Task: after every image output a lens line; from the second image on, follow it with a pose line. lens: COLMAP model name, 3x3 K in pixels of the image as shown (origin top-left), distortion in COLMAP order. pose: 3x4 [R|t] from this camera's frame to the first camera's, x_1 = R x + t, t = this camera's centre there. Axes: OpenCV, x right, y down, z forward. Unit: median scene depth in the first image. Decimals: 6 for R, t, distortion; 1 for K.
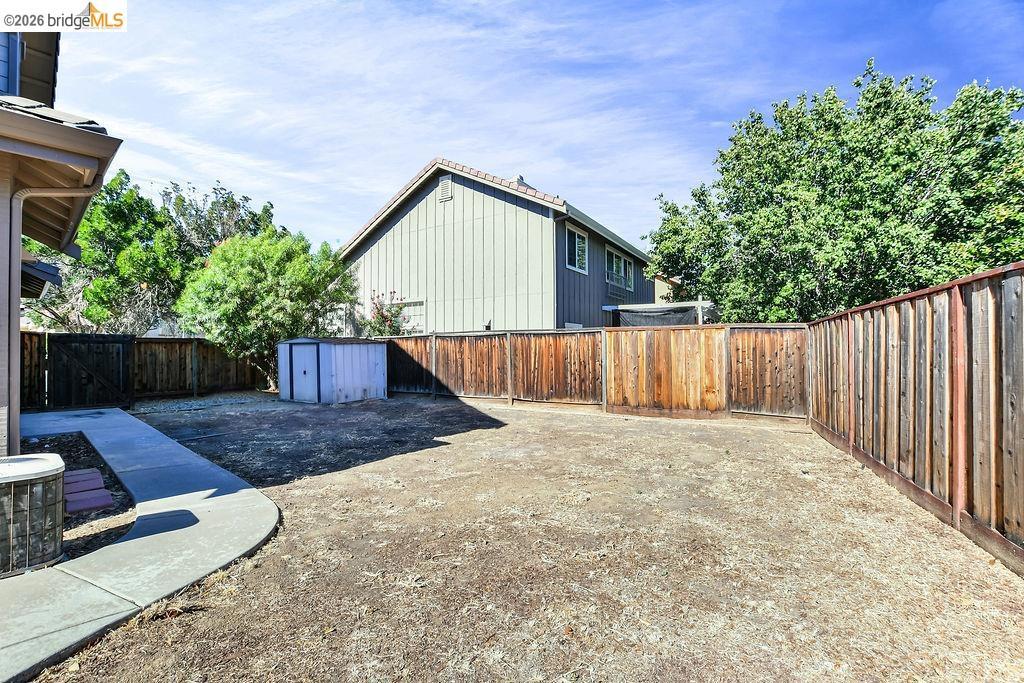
lens RADIAL K [[444.8, 0, 517.0], [0, 444.8, 354.8], [0, 0, 1]] dist [-0.025538, 0.000038]
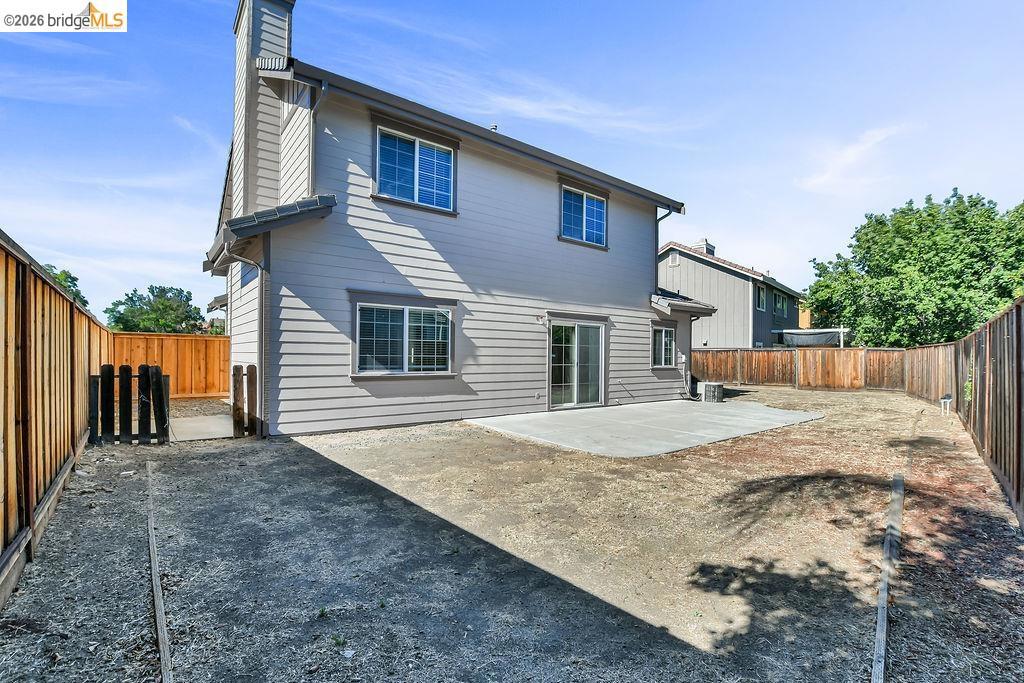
lens RADIAL K [[479.7, 0, 509.2], [0, 479.7, 359.5], [0, 0, 1]] dist [-0.023388, 0.000493]
pose [[0.985412, 0.009952, -0.169894, -0.652205], [-0.009649, 0.999950, 0.002608, -0.001691], [0.169911, -0.000931, 0.985459, -1.215623]]
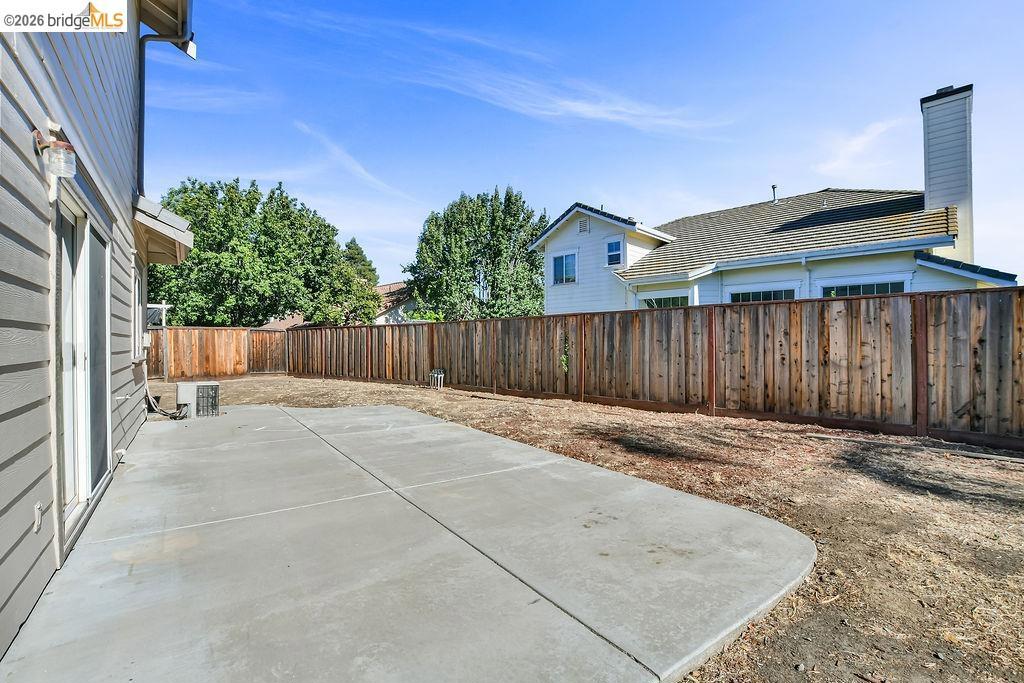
lens RADIAL K [[460.2, 0, 509.0], [0, 460.2, 345.0], [0, 0, 1]] dist [-0.029161, 0.004702]
pose [[0.225021, -0.004957, 0.974341, -0.919657], [0.007001, 0.999969, 0.003471, 0.004212], [-0.974329, 0.006041, 0.225049, -0.414991]]
